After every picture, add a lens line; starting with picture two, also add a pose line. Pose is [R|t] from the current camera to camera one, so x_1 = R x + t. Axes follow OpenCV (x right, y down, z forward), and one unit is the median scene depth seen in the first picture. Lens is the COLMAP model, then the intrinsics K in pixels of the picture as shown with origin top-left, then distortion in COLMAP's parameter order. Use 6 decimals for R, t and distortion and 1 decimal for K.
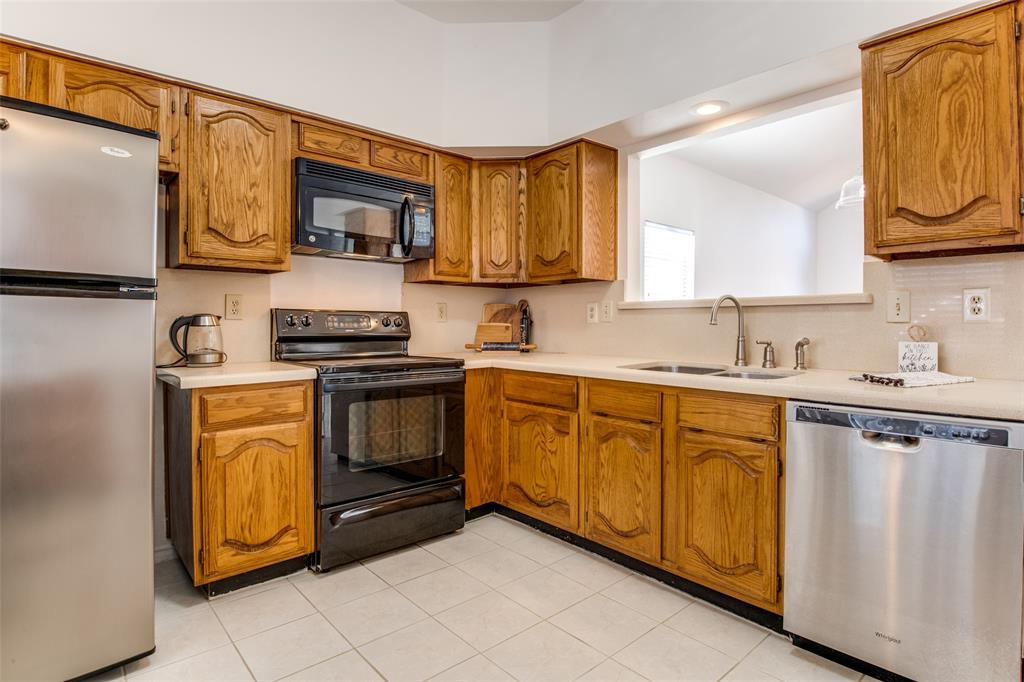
lens RADIAL K [[545.5, 0, 540.7], [0, 545.5, 326.9], [0, 0, 1]] dist [0.018054, -0.029296]
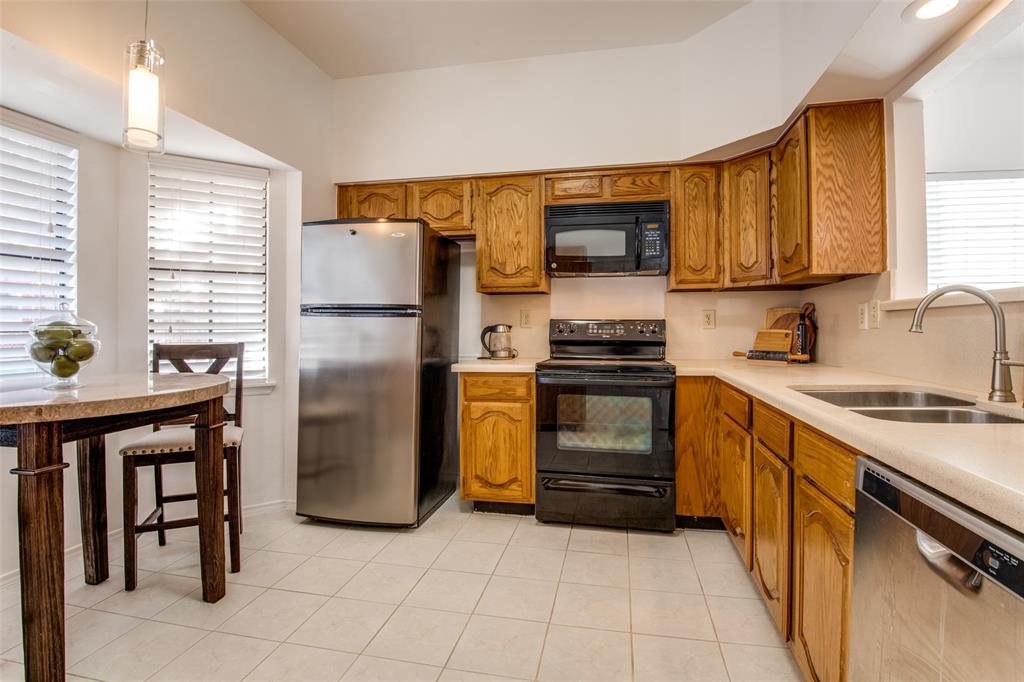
lens RADIAL K [[510.5, 0, 535.0], [0, 510.5, 323.9], [0, 0, 1]] dist [0.001300, -0.000510]
pose [[0.569774, -0.010092, -0.821739, 0.493146], [-0.002795, 0.999895, -0.014218, -0.004281], [0.821797, 0.010397, 0.569686, 0.240883]]
